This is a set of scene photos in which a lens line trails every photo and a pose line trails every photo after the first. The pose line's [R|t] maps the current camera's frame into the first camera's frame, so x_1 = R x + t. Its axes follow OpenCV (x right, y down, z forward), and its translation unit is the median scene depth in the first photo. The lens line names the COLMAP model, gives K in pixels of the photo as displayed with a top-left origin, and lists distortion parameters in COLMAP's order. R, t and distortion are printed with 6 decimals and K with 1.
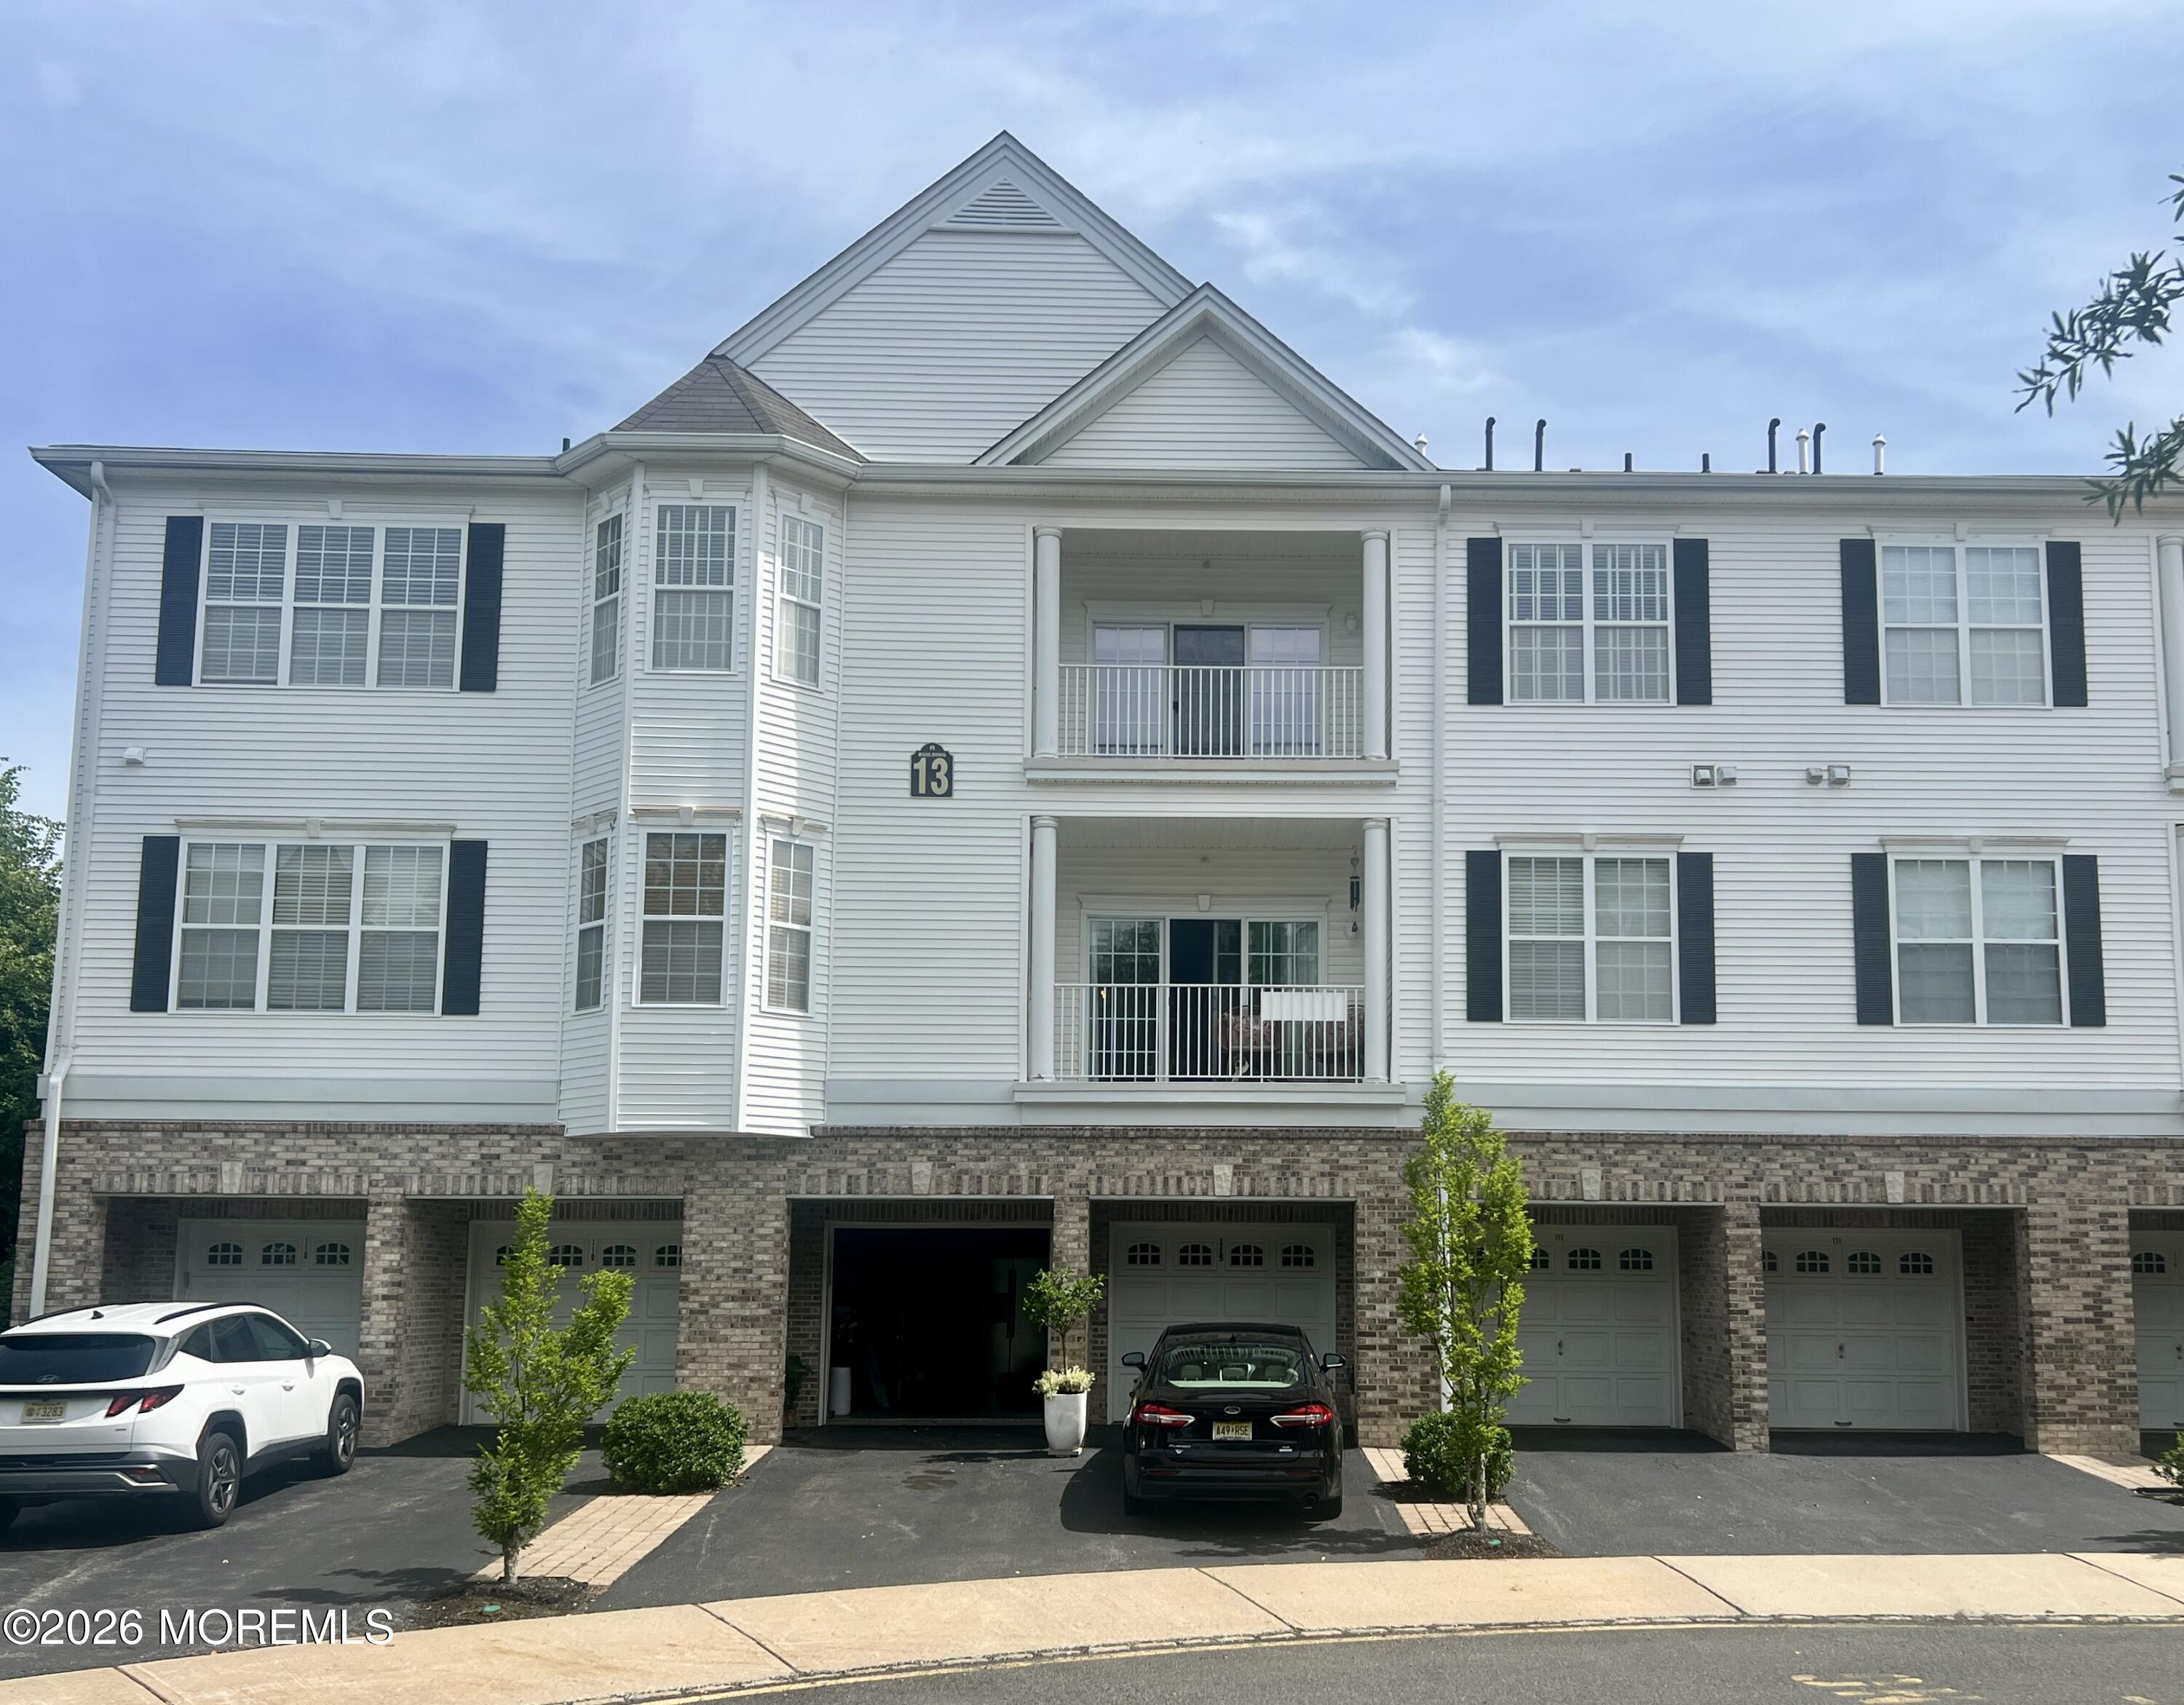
lens RADIAL K [[1460.1, 0, 1092.3], [0, 1460.1, 1069.1], [0, 0, 1]] dist [-0.062939, 0.084462]
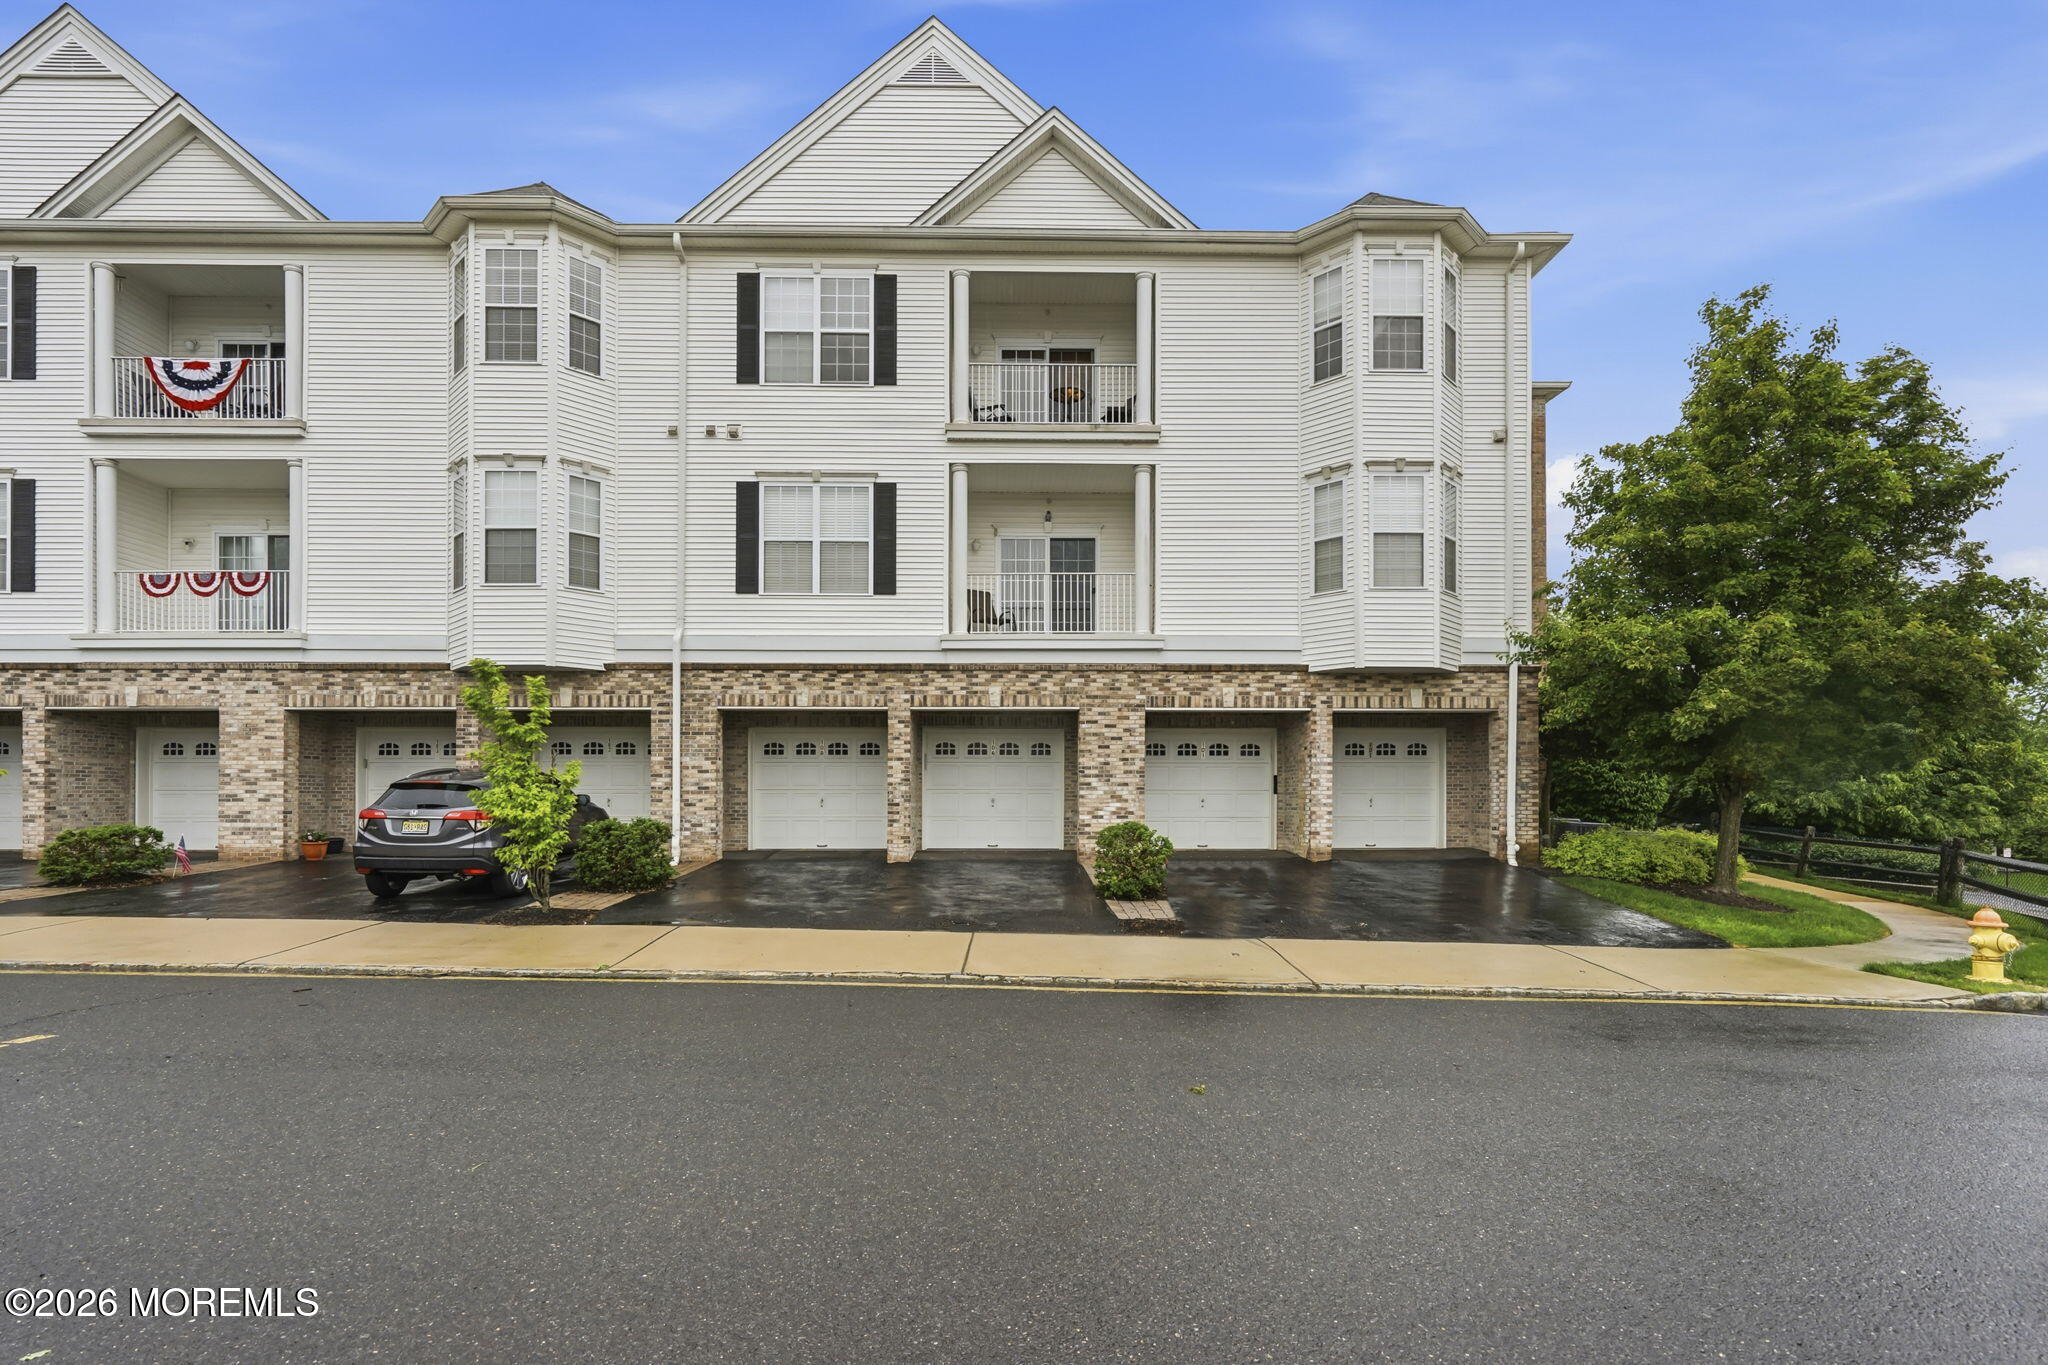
lens RADIAL K [[929.5, 0, 1018.1], [0, 929.5, 692.2], [0, 0, 1]] dist [-0.000913, 0.000635]
pose [[0.999761, -0.001565, 0.021790, 0.230826], [0.000071, 0.997659, 0.068384, 0.002180], [-0.021846, -0.068366, 0.997421, -0.004100]]
